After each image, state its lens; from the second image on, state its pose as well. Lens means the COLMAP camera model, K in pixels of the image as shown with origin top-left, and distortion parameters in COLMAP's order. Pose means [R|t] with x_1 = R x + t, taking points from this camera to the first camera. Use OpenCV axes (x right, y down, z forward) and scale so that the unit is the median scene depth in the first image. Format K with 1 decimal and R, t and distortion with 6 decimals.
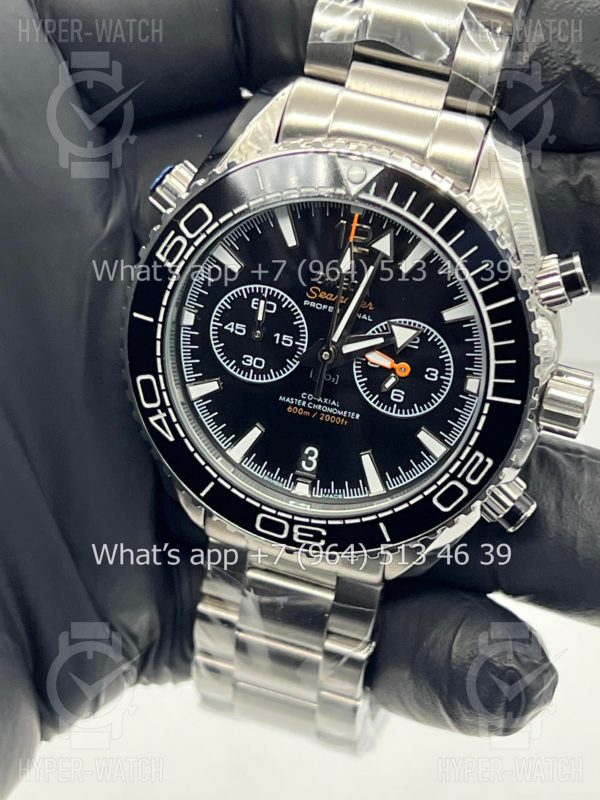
lens RADIAL K [[1883.9, 0, 300.0], [0, 1883.9, 400.0], [0, 0, 1]] dist [0.189127, 0.372757]
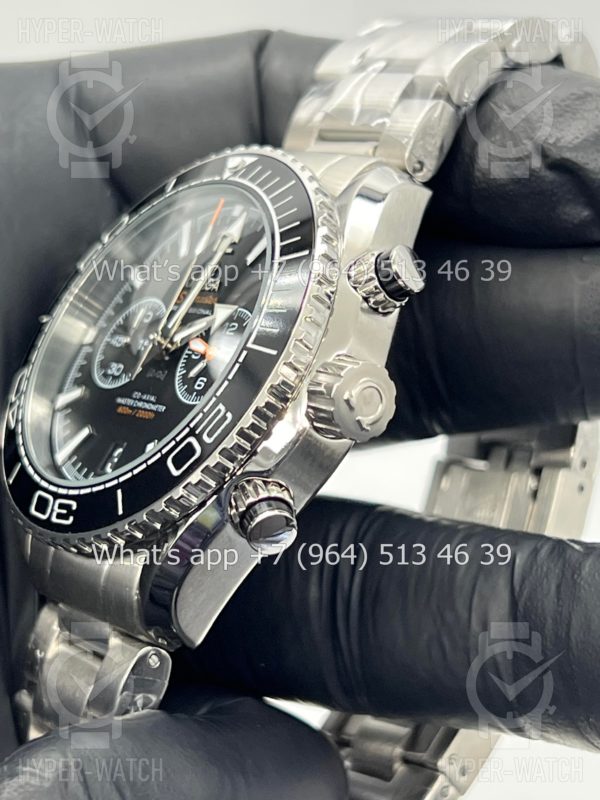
lens RADIAL K [[1921.4, 0, 300.0], [0, 1921.4, 400.0], [0, 0, 1]] dist [0.256536, -0.725895]
pose [[0.800412, 0.056918, -0.596742, 0.640201], [-0.447385, 0.719293, -0.531473, 0.472331], [0.398982, 0.692371, 0.601196, 0.468455]]
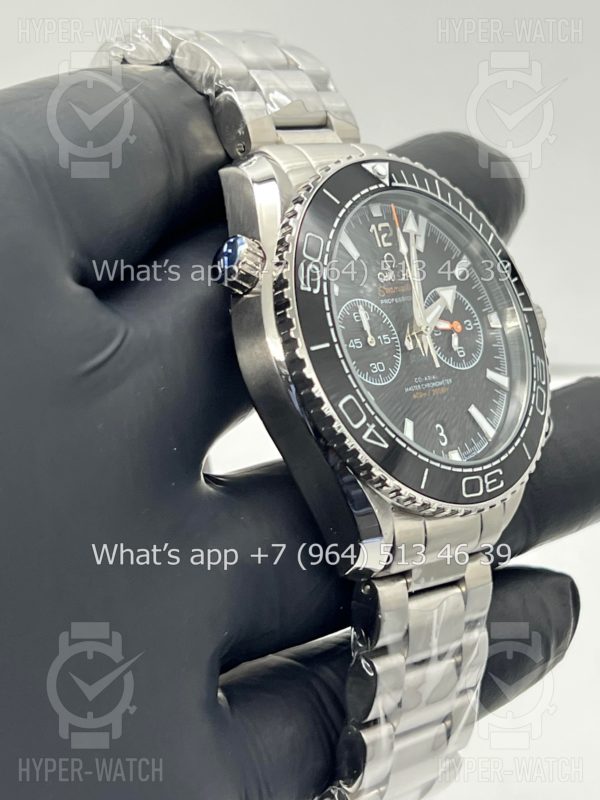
lens RADIAL K [[1921.4, 0, 300.0], [0, 1921.4, 400.0], [0, 0, 1]] dist [0.256536, -0.725895]
pose [[0.448447, -0.230757, 0.863508, -1.019541], [0.610596, 0.784623, -0.107426, 0.087473], [-0.652739, 0.575429, 0.492761, 0.498442]]
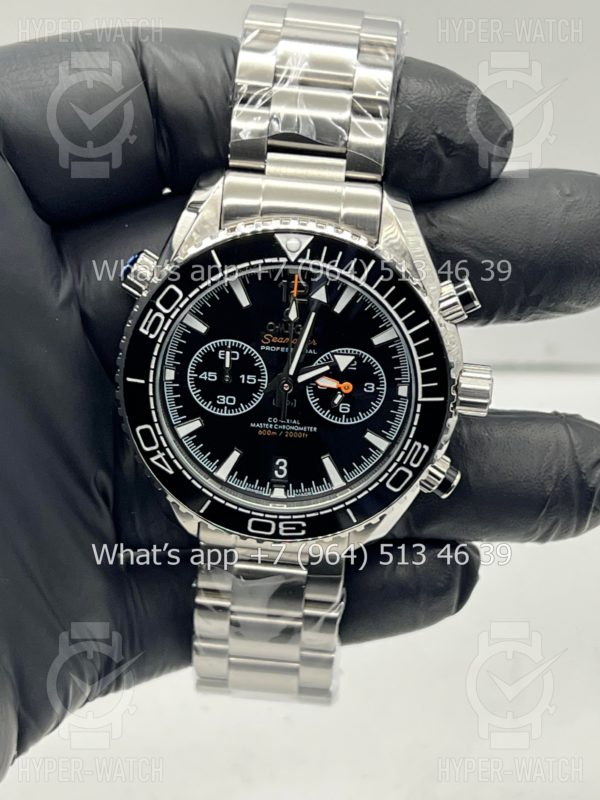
lens RADIAL K [[1921.4, 0, 300.0], [0, 1921.4, 400.0], [0, 0, 1]] dist [0.256536, -0.725895]
pose [[0.975351, -0.167381, 0.143784, -0.162394], [0.162536, 0.985681, 0.044894, -0.070566], [-0.149240, -0.020417, 0.988590, -0.272886]]
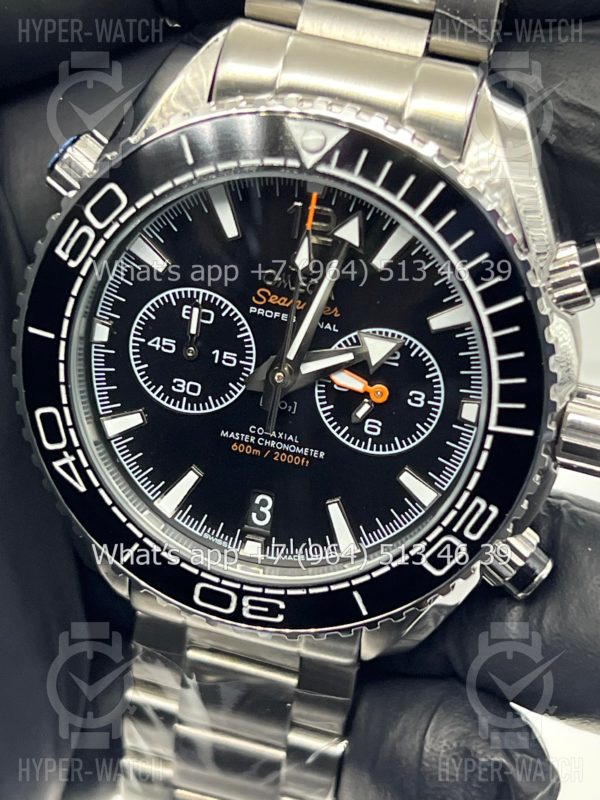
lens RADIAL K [[1921.4, 0, 300.0], [0, 1921.4, 400.0], [0, 0, 1]] dist [0.256536, -0.725895]
pose [[0.999595, -0.021712, 0.018400, 0.007483], [0.021831, 0.999742, -0.006297, -0.009088], [-0.018259, 0.006696, 0.999811, 0.209567]]
